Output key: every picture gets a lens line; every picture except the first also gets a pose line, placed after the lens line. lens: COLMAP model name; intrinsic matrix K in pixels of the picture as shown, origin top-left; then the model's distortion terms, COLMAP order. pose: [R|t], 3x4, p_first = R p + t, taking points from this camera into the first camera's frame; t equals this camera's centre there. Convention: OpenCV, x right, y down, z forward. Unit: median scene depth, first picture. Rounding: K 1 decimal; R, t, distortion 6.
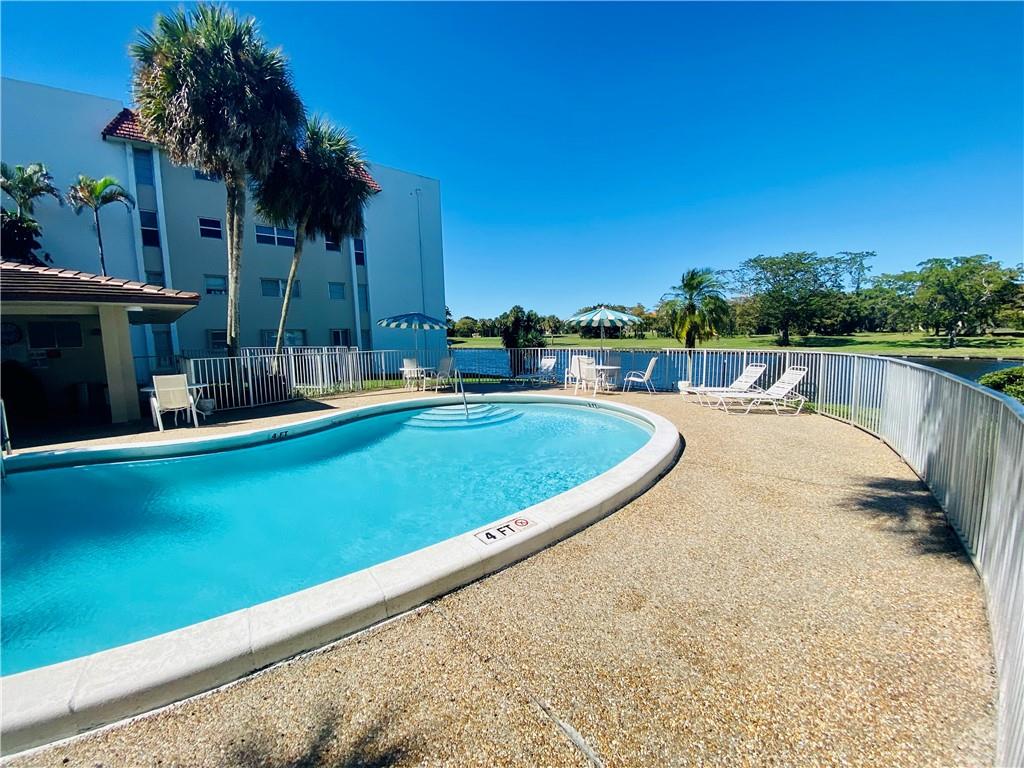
lens RADIAL K [[413.6, 0, 508.6], [0, 413.6, 383.6], [0, 0, 1]] dist [0.027538, -0.024027]
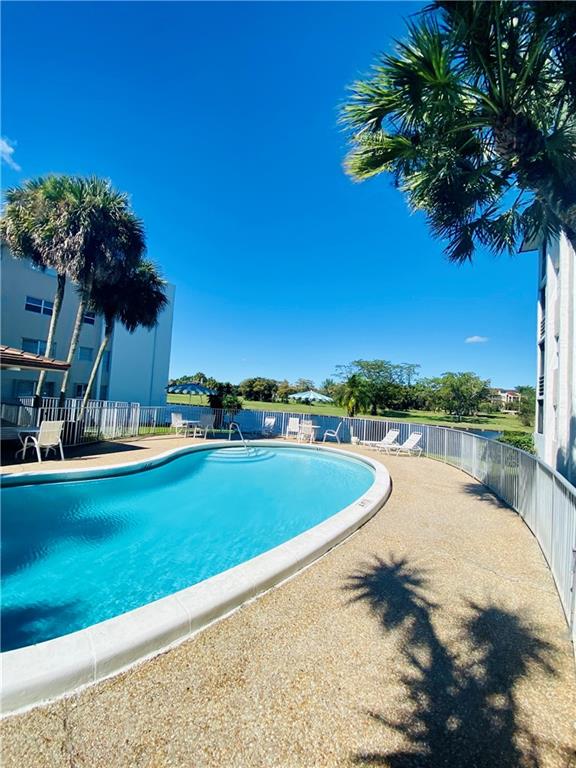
lens RADIAL K [[310.2, 0, 288.0], [0, 310.2, 384.0], [0, 0, 1]] dist [0.027538, -0.024027]
pose [[0.943486, 0.090251, 0.318888, -0.219090], [-0.038952, 0.985735, -0.163733, -0.000395], [-0.329116, 0.142058, 0.933543, -0.123859]]
